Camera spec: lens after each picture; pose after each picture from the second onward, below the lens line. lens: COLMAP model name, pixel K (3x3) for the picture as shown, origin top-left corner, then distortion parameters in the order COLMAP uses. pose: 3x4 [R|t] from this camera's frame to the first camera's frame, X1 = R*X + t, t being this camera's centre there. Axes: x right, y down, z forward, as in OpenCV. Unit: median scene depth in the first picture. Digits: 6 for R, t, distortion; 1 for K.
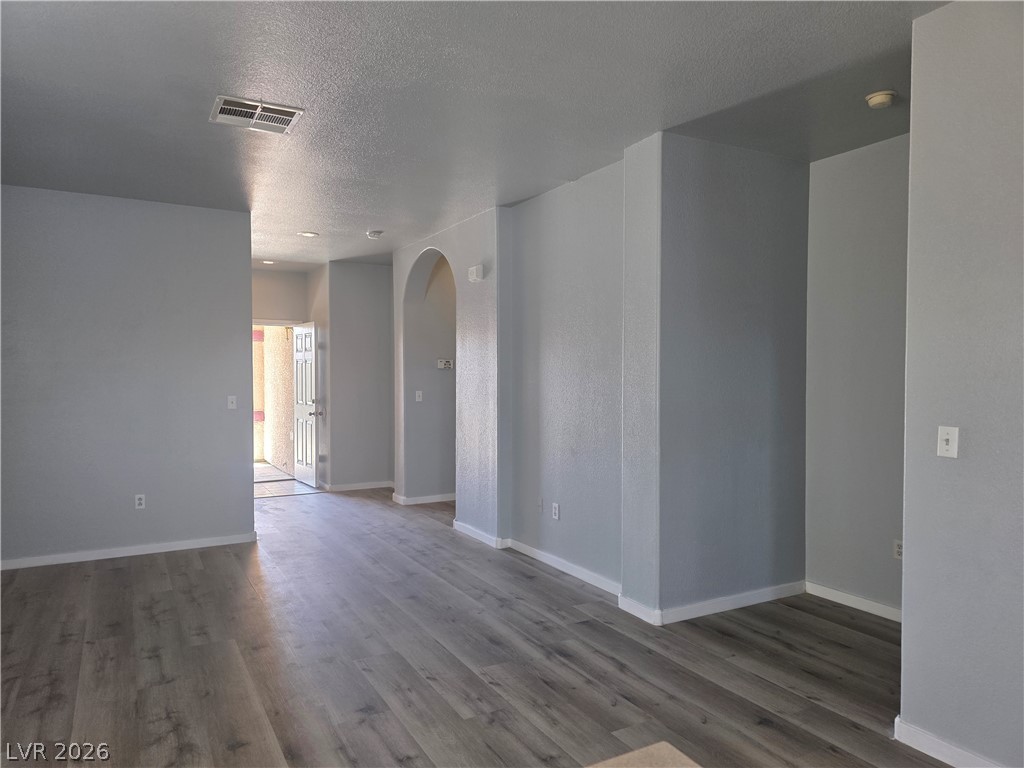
lens RADIAL K [[687.6, 0, 511.3], [0, 687.6, 389.2], [0, 0, 1]] dist [0.066208, -0.056233]
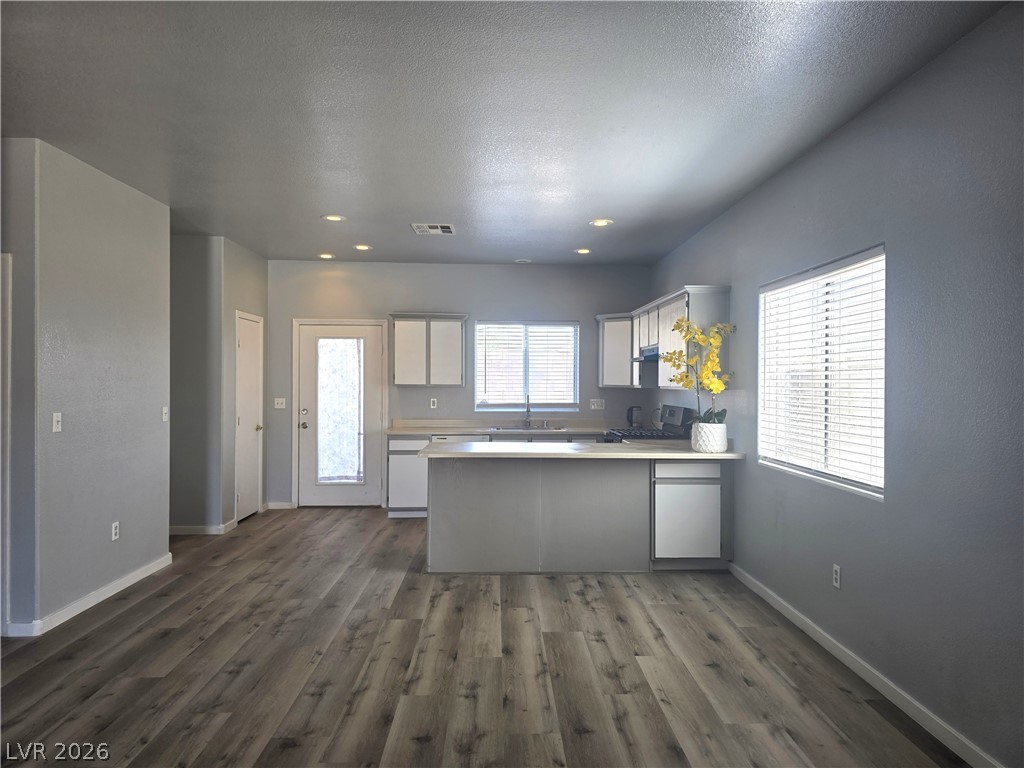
lens RADIAL K [[687.6, 0, 521.9], [0, 687.6, 381.5], [0, 0, 1]] dist [0.066208, -0.056233]
pose [[-0.890293, -0.004143, 0.455370, -0.698523], [0.004839, 0.999816, 0.018558, -0.029214], [-0.455363, 0.018726, -0.890109, 1.298074]]
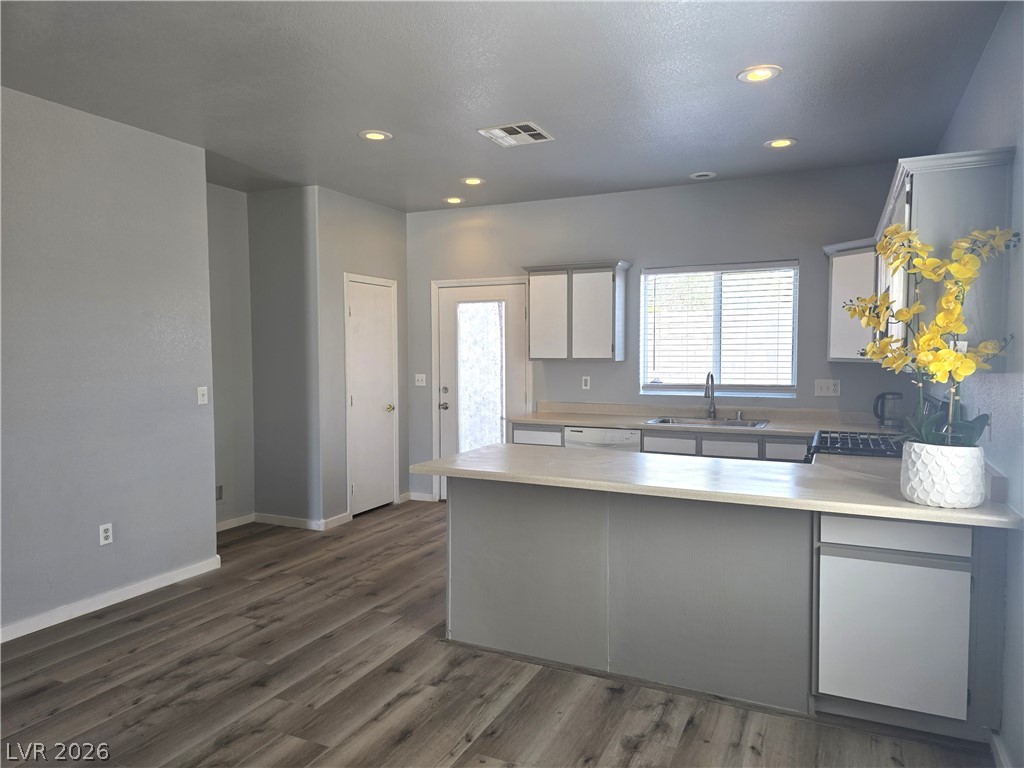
lens RADIAL K [[687.6, 0, 516.5], [0, 687.6, 387.1], [0, 0, 1]] dist [0.066208, -0.056233]
pose [[-0.583616, -0.042459, 0.810919, -0.703958], [0.020255, 0.997560, 0.066809, -0.024862], [-0.811777, 0.055416, -0.581332, 0.631195]]
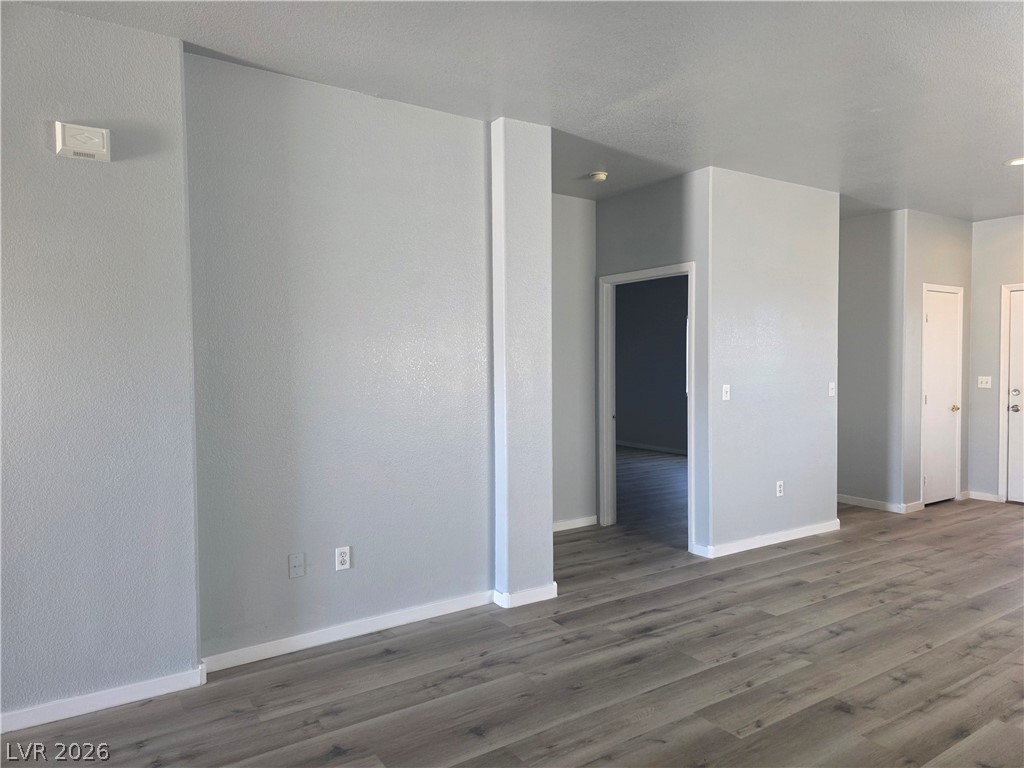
lens RADIAL K [[687.6, 0, 529.6], [0, 687.6, 386.3], [0, 0, 1]] dist [0.066208, -0.056233]
pose [[-0.090849, -0.033795, 0.995291, -0.854243], [0.028402, 0.998930, 0.036511, -0.020787], [-0.995460, 0.031586, -0.089792, 1.160675]]
